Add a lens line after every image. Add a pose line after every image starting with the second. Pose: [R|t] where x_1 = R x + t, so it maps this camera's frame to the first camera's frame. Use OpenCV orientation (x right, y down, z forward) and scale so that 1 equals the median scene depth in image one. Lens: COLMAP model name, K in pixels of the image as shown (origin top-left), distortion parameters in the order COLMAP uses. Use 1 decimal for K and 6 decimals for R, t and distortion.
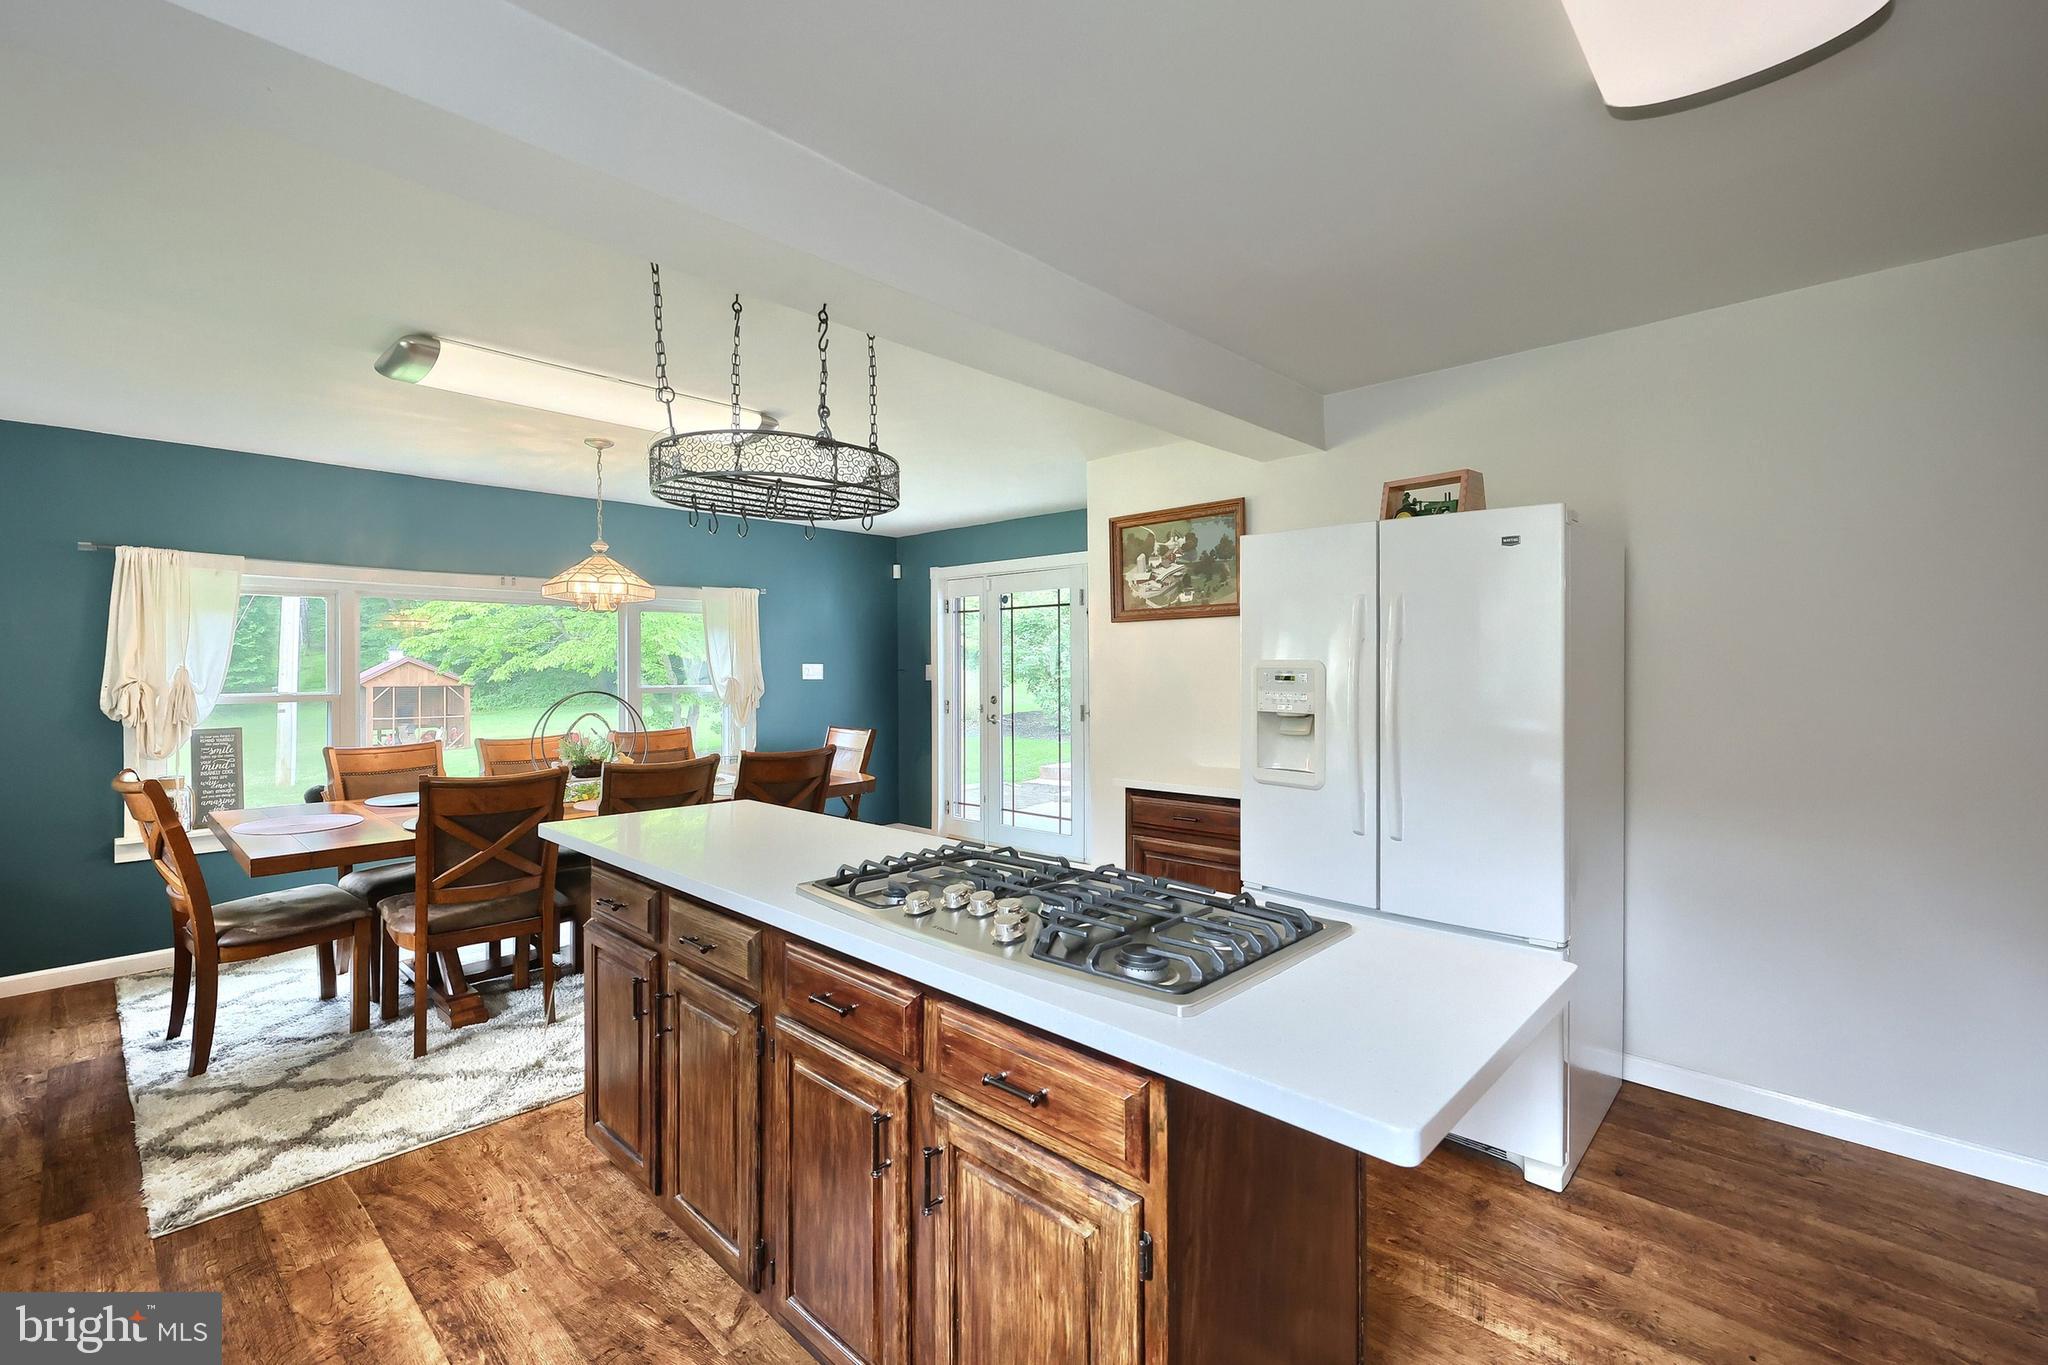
lens RADIAL K [[907.0, 0, 1024.4], [0, 907.0, 654.7], [0, 0, 1]] dist [-0.000424, -0.000044]
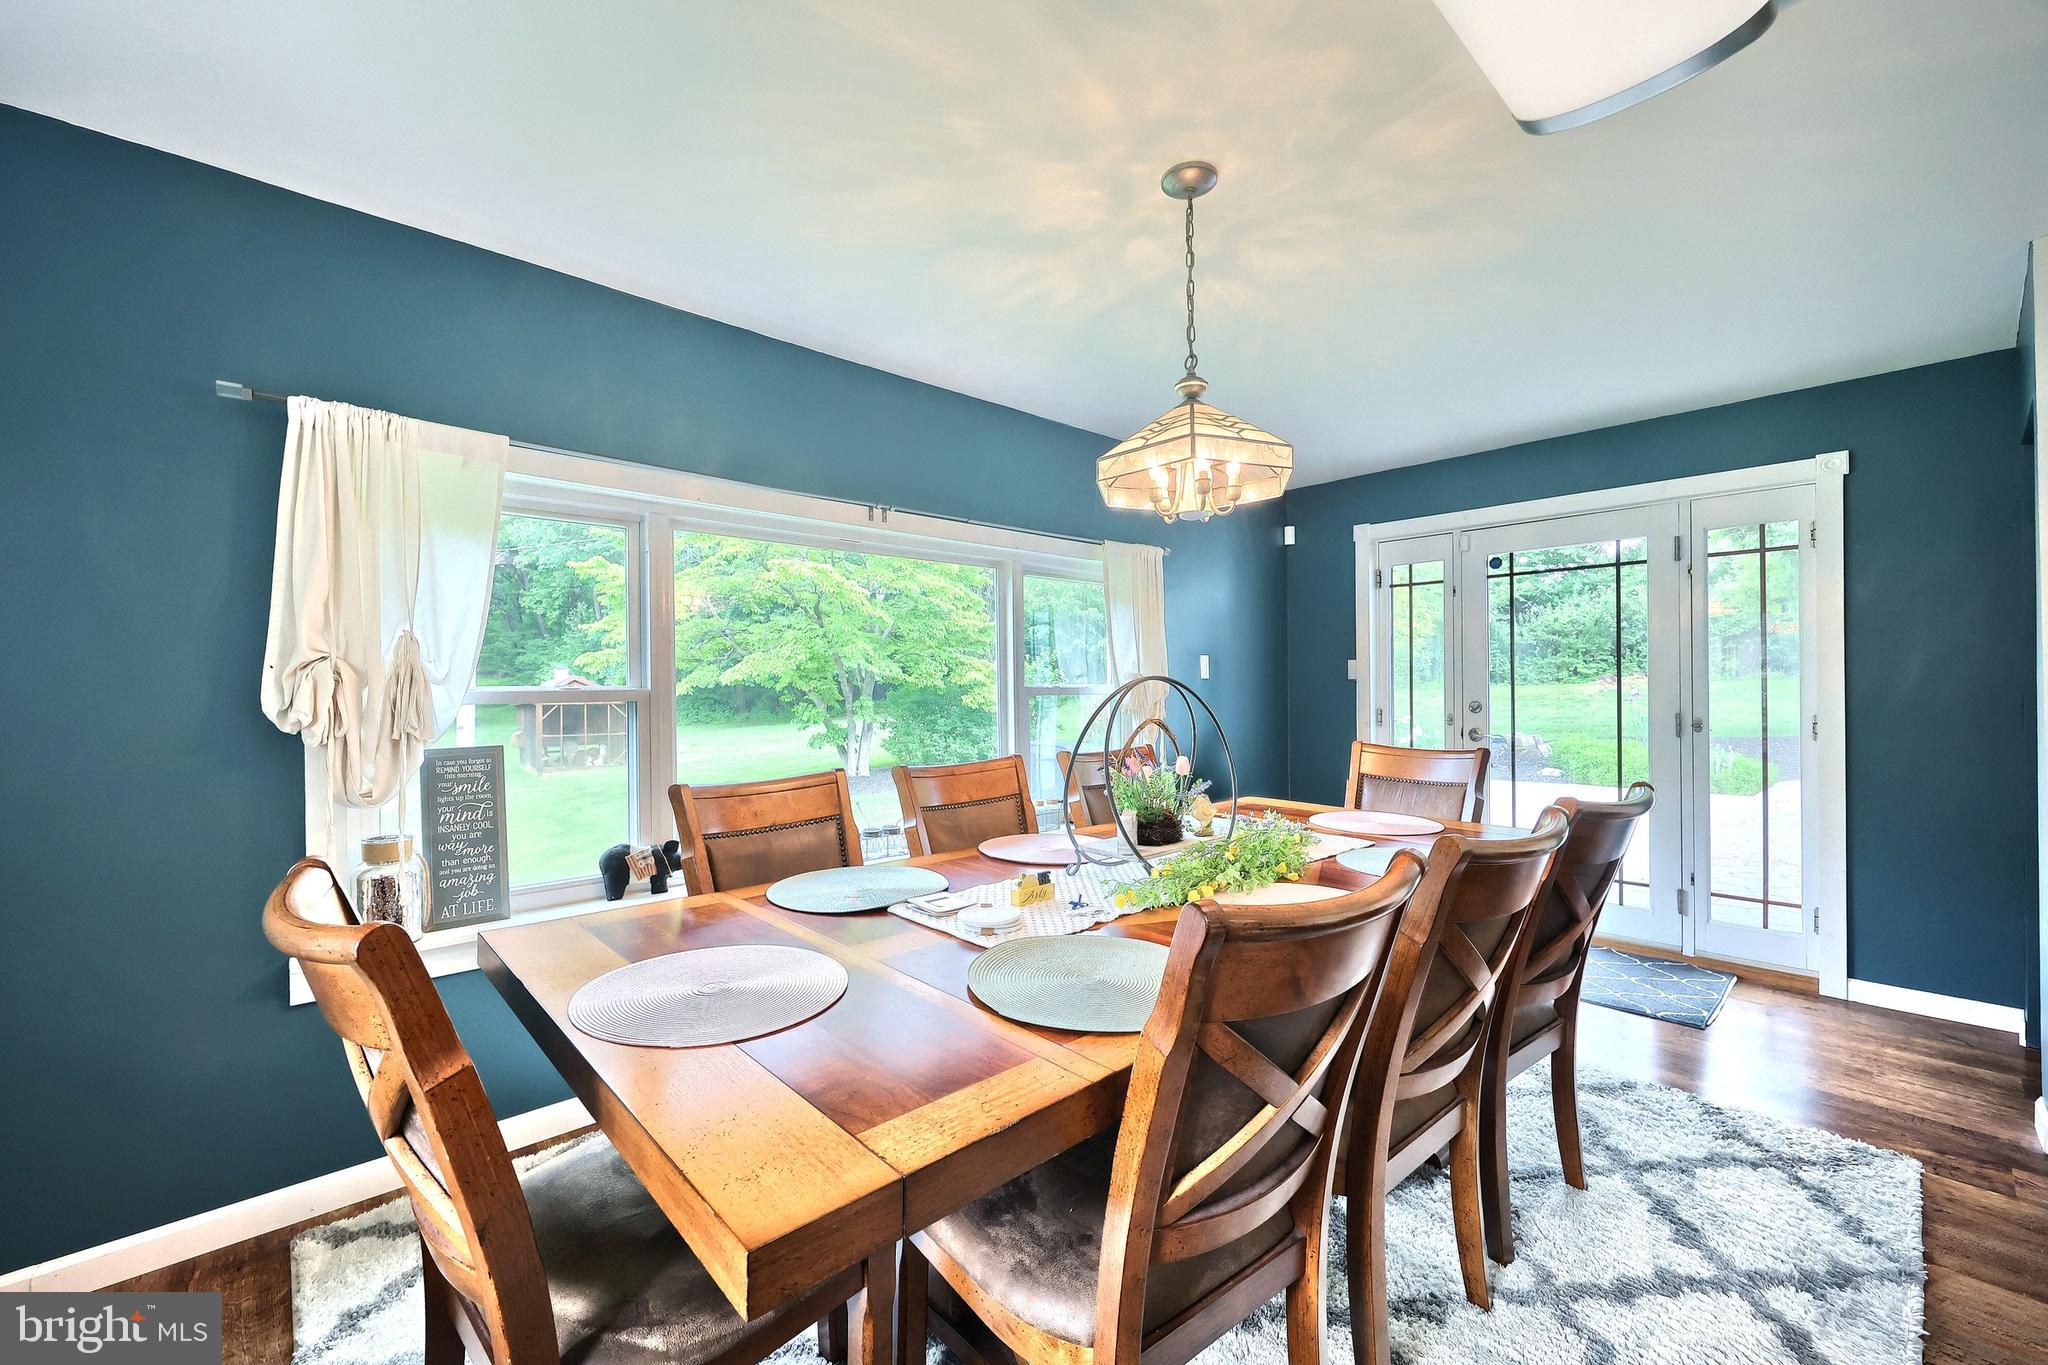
lens RADIAL K [[818.1, 0, 1024.0], [0, 818.1, 682.5], [0, 0, 1]] dist [0.000119, 0.000138]
pose [[0.997704, -0.004132, -0.067604, -0.533759], [0.004391, 0.999984, 0.003685, 0.042726], [0.067588, -0.003974, 0.997705, 0.543222]]
